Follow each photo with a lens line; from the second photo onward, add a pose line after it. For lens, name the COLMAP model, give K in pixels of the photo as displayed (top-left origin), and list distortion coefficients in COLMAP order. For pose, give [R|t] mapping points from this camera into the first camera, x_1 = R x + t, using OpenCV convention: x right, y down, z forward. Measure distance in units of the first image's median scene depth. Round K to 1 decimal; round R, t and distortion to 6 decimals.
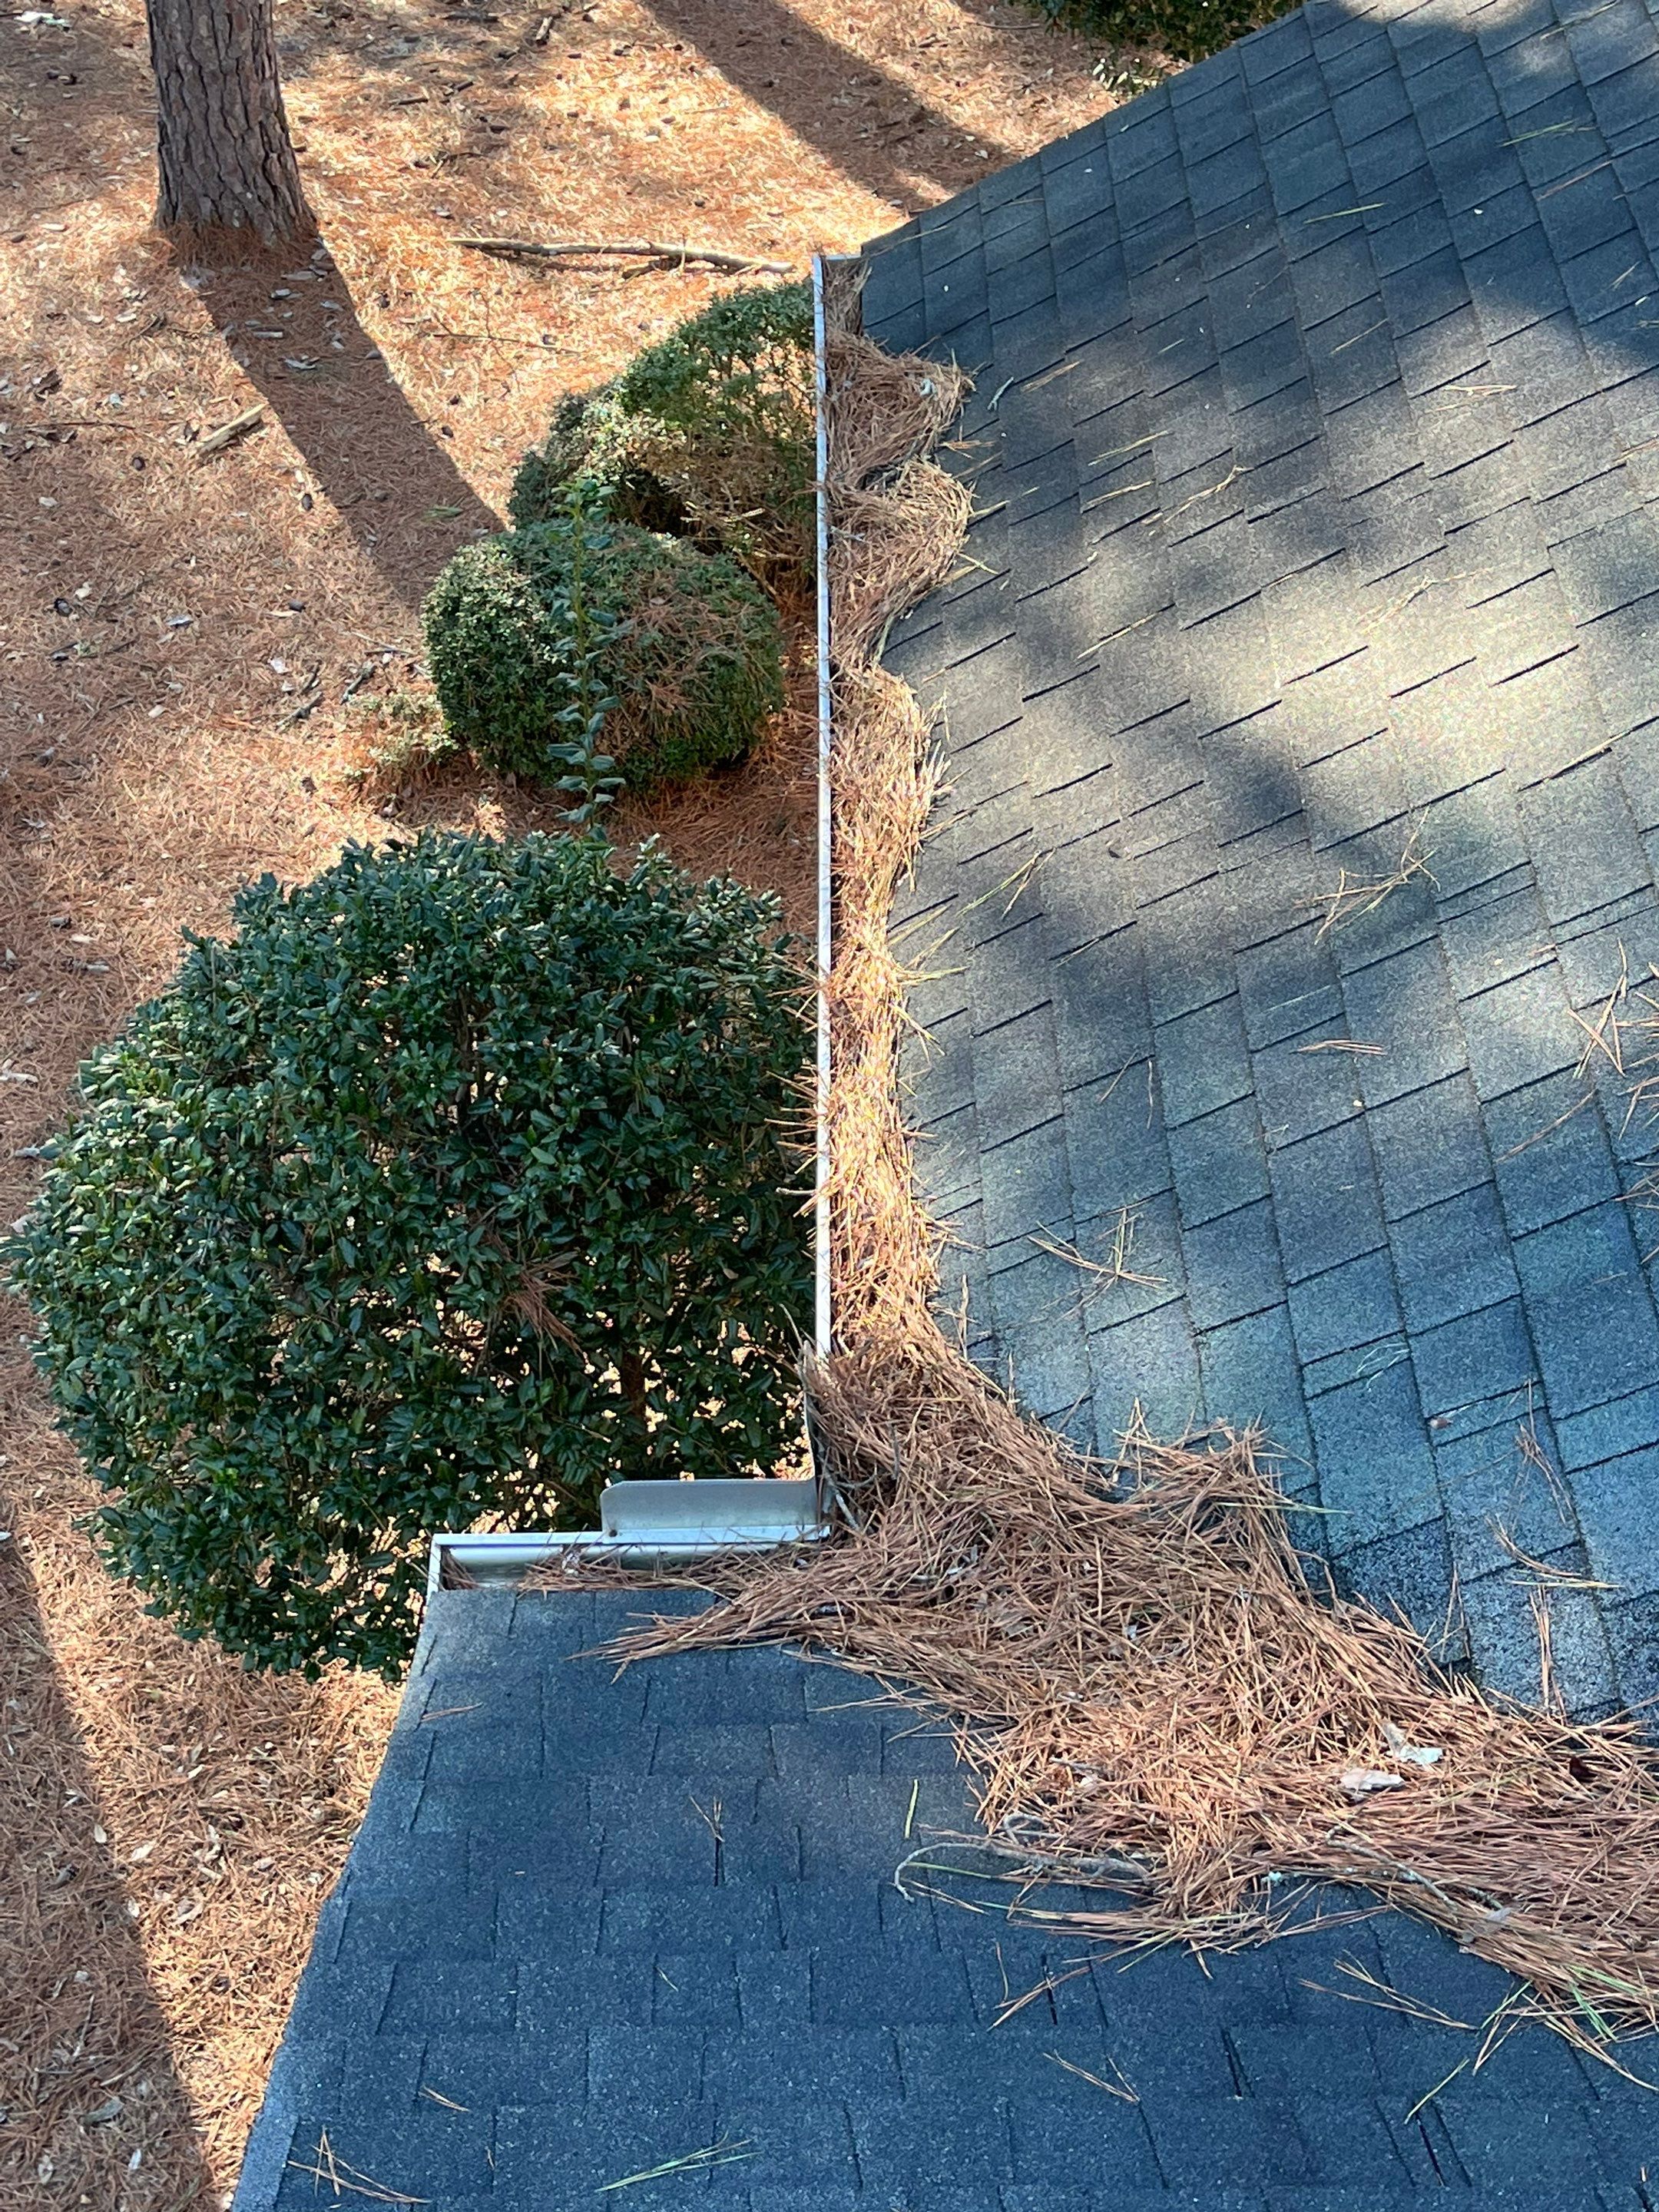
lens RADIAL K [[3964.9, 0, 829.3], [0, 3964.9, 1101.3], [0, 0, 1]] dist [0.172854, -0.835290]
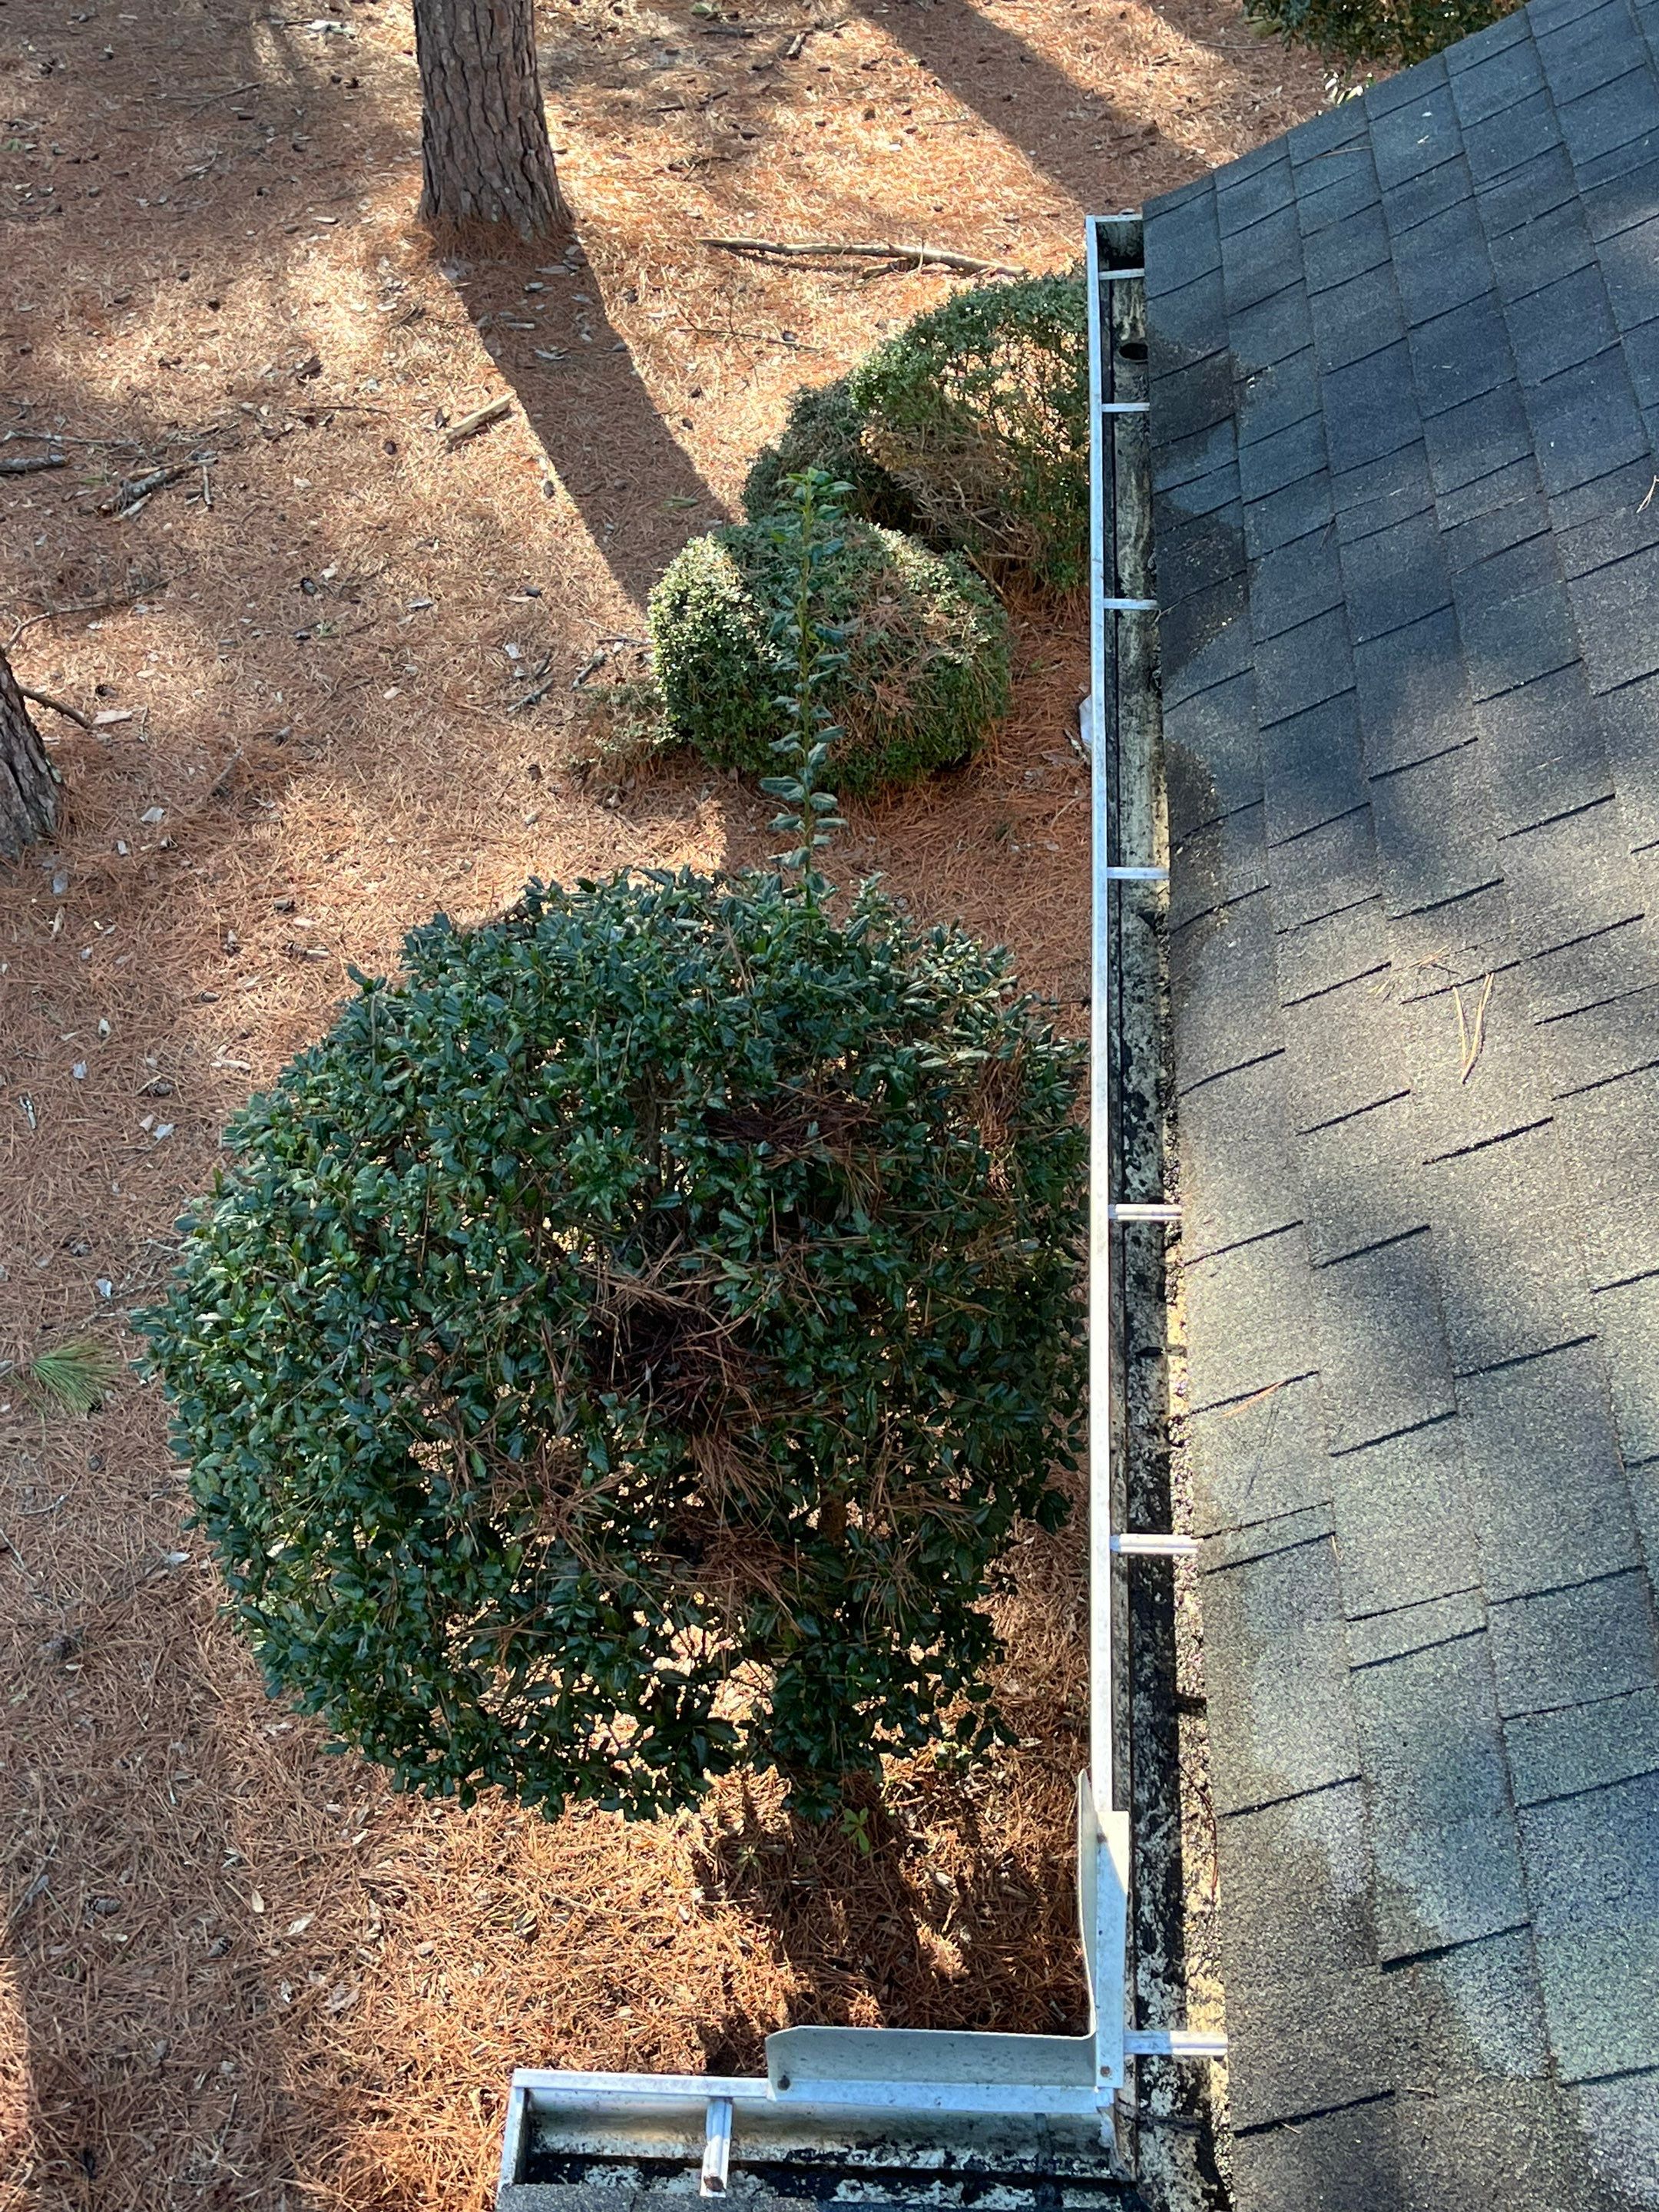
lens RADIAL K [[2962.9, 0, 829.5], [0, 2962.9, 1106.0], [0, 0, 1]] dist [0.121682, -0.413040]
pose [[0.997907, 0.036604, -0.053300, -0.012419], [-0.033686, 0.997937, 0.054661, -0.037959], [0.055191, -0.052751, 0.997081, 0.241850]]
